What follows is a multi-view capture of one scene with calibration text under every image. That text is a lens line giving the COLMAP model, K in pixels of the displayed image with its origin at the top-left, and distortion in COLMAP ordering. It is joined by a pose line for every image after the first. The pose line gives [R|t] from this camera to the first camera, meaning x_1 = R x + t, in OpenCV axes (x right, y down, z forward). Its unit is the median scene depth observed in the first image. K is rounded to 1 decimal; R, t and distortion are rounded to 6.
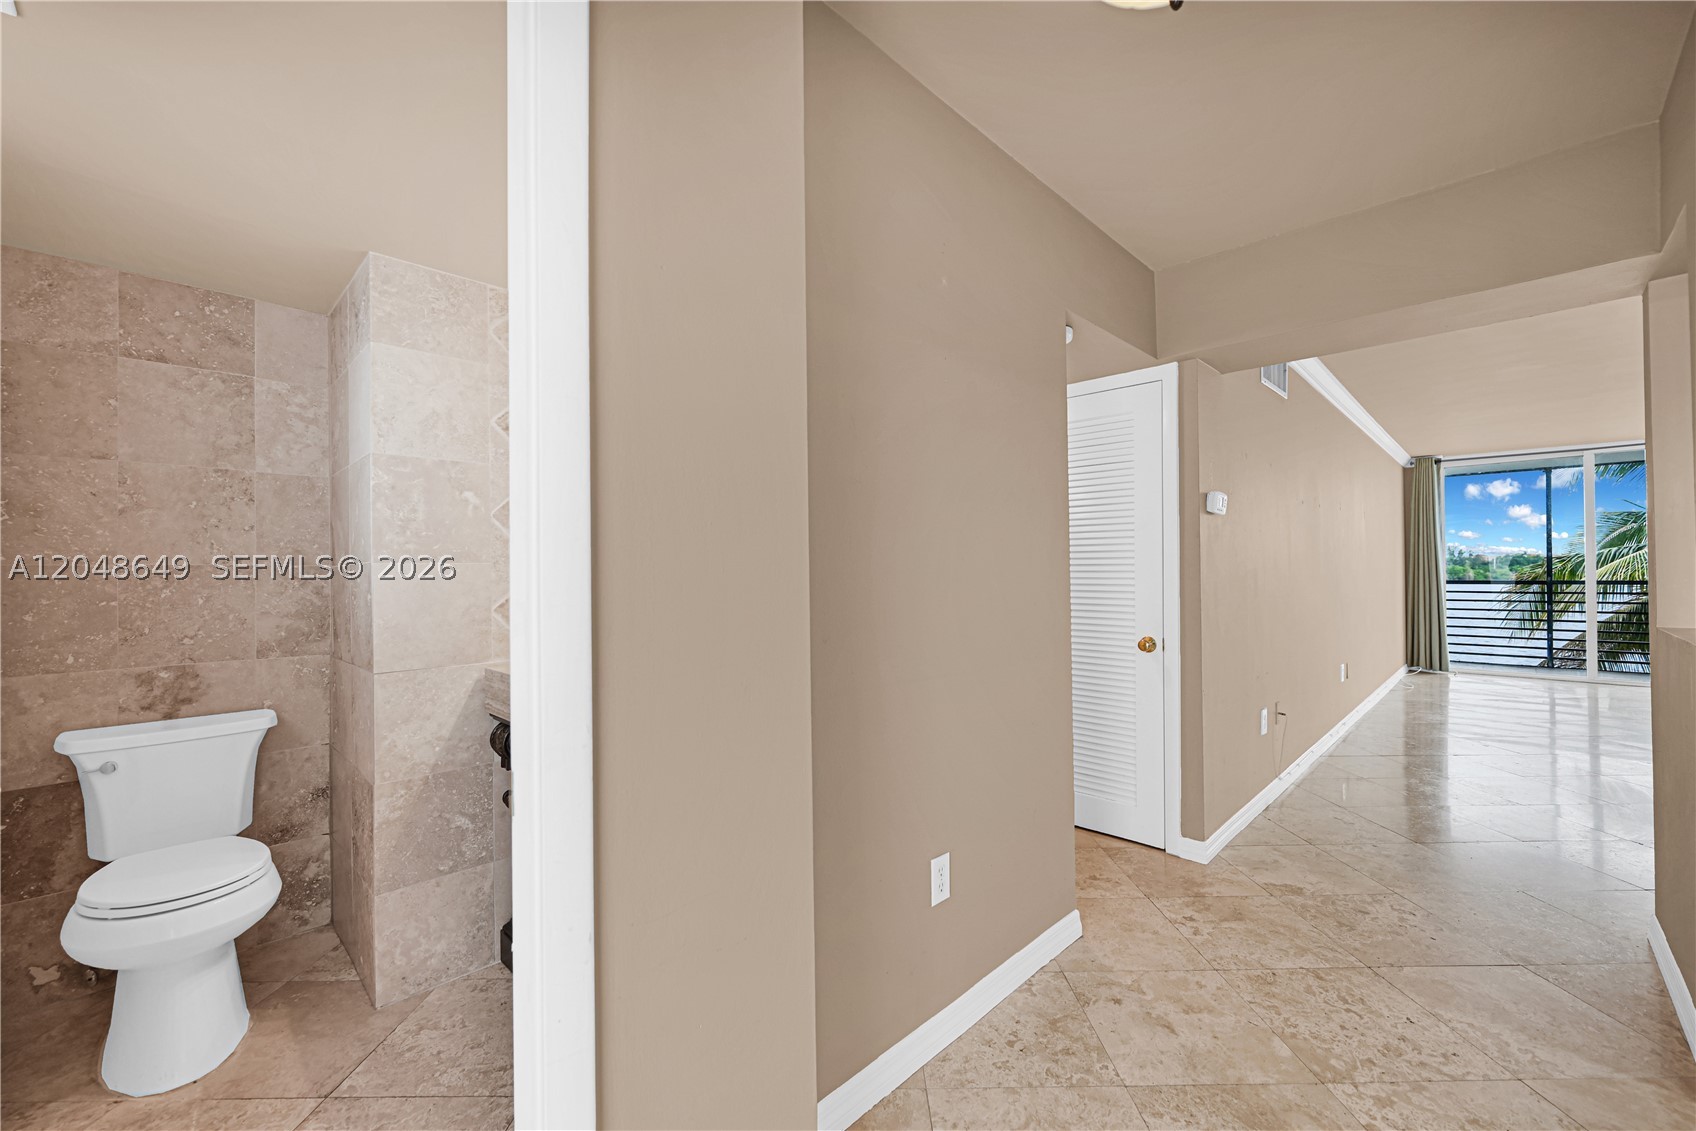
lens RADIAL K [[679.2, 0, 844.6], [0, 679.2, 568.8], [0, 0, 1]] dist [-0.000863, 0.000424]
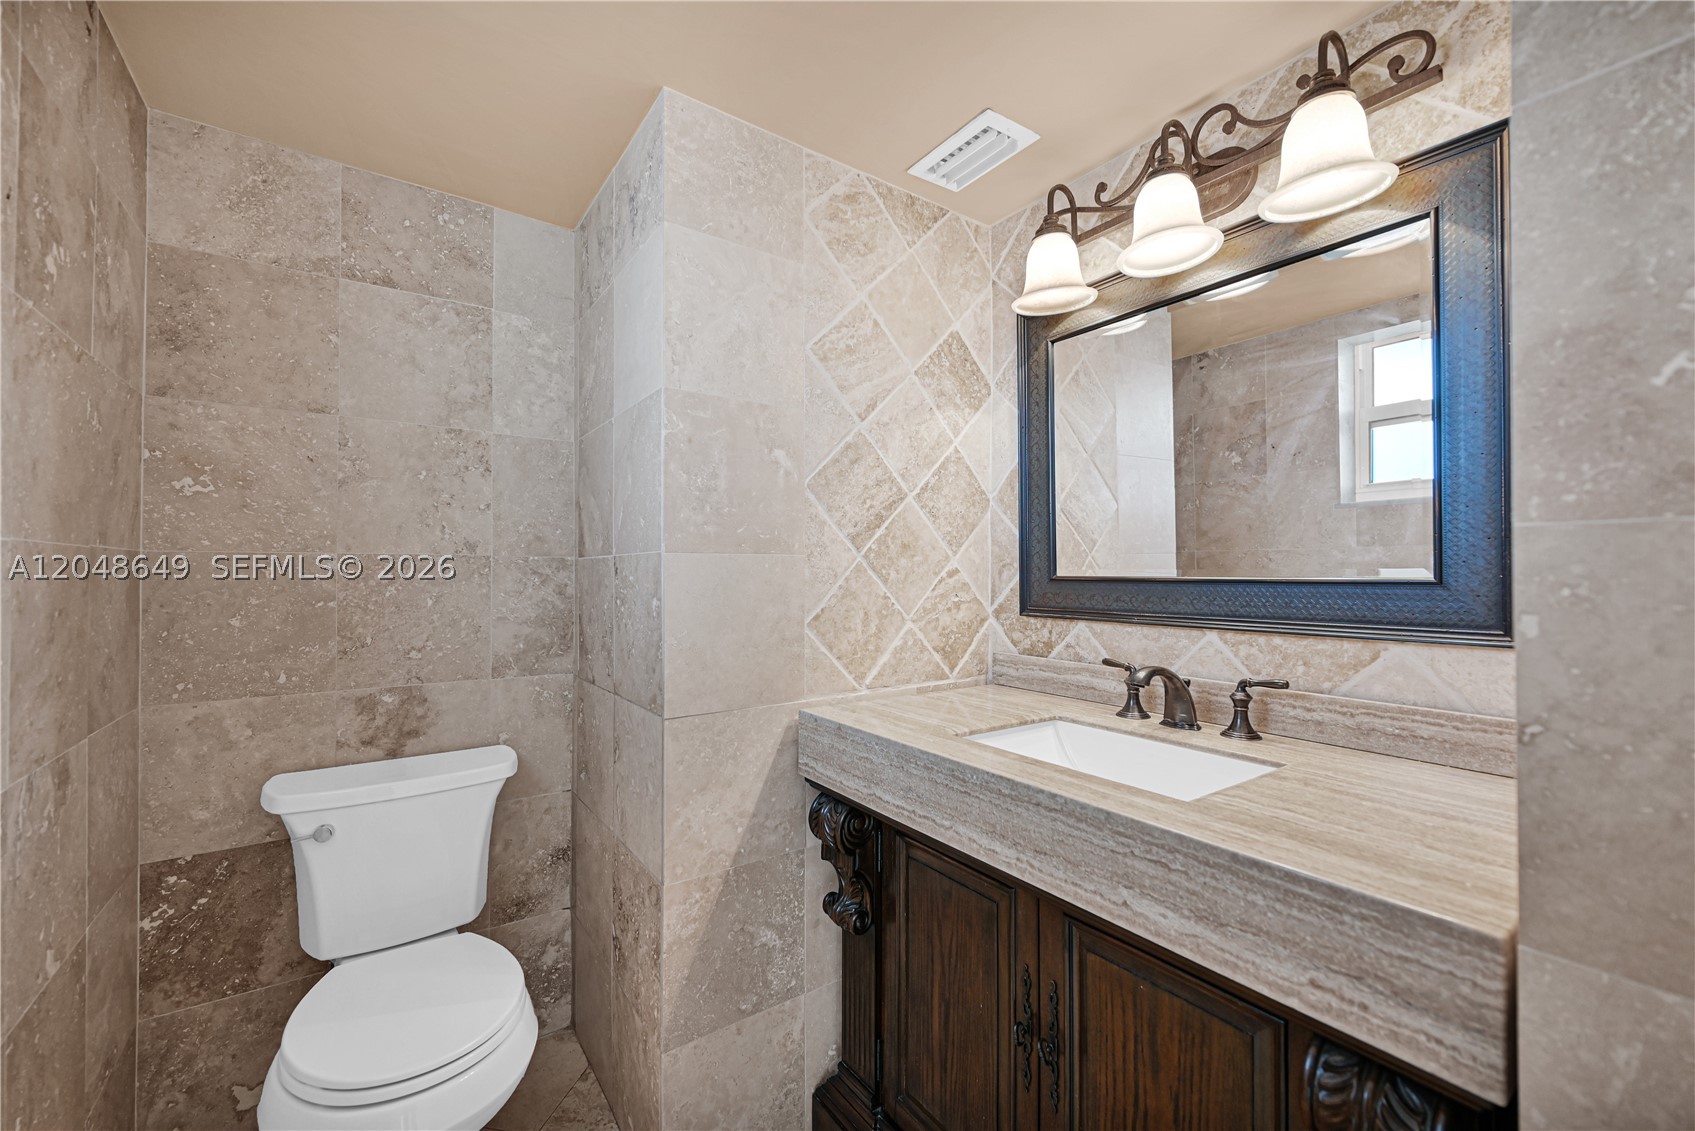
lens RADIAL K [[684.4, 0, 851.7], [0, 684.4, 568.2], [0, 0, 1]] dist [0.000689, -0.001174]
pose [[0.984772, 0.011573, -0.173468, -0.365968], [-0.011298, 0.999933, 0.002570, 0.002463], [0.173486, -0.000571, 0.984836, 0.341562]]
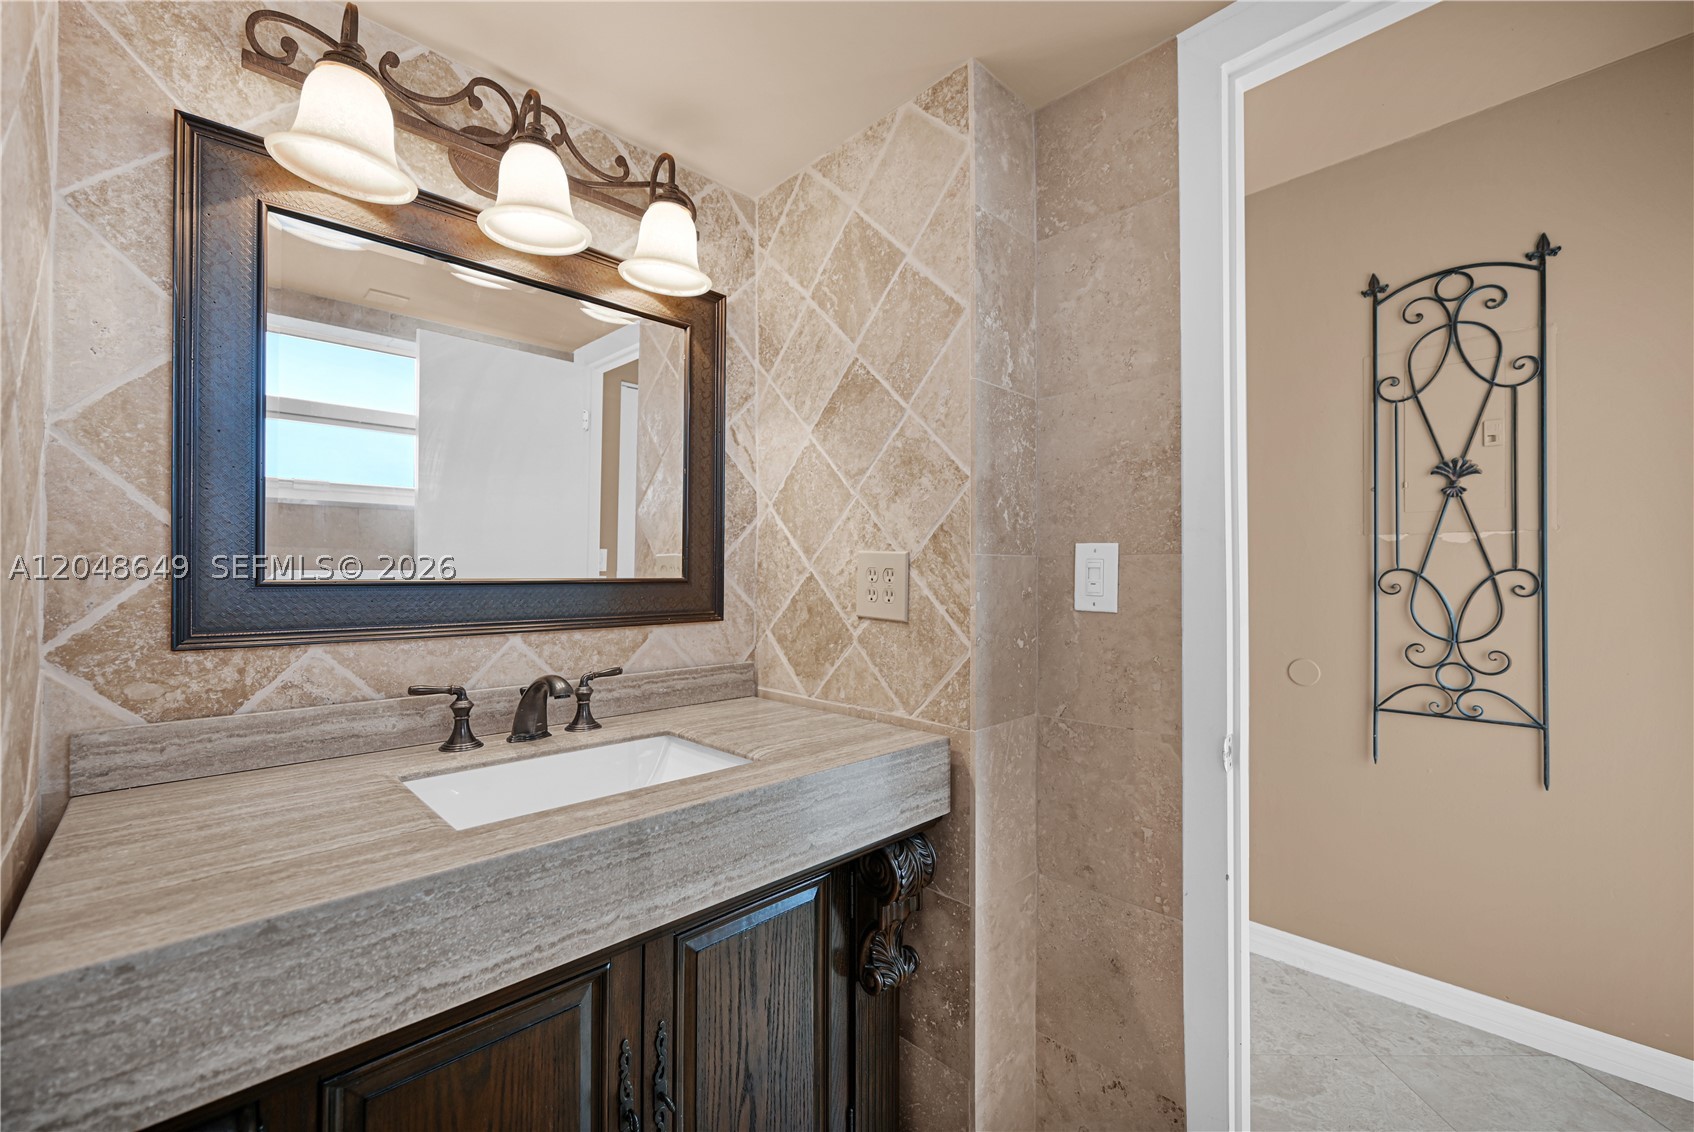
lens RADIAL K [[684.0, 0, 851.2], [0, 684.0, 568.7], [0, 0, 1]] dist [0.000689, -0.001174]
pose [[0.013663, 0.020990, 0.999686, -0.809709], [-0.007591, 0.999753, -0.020887, 0.010923], [-0.999878, -0.007303, 0.013819, 0.771663]]
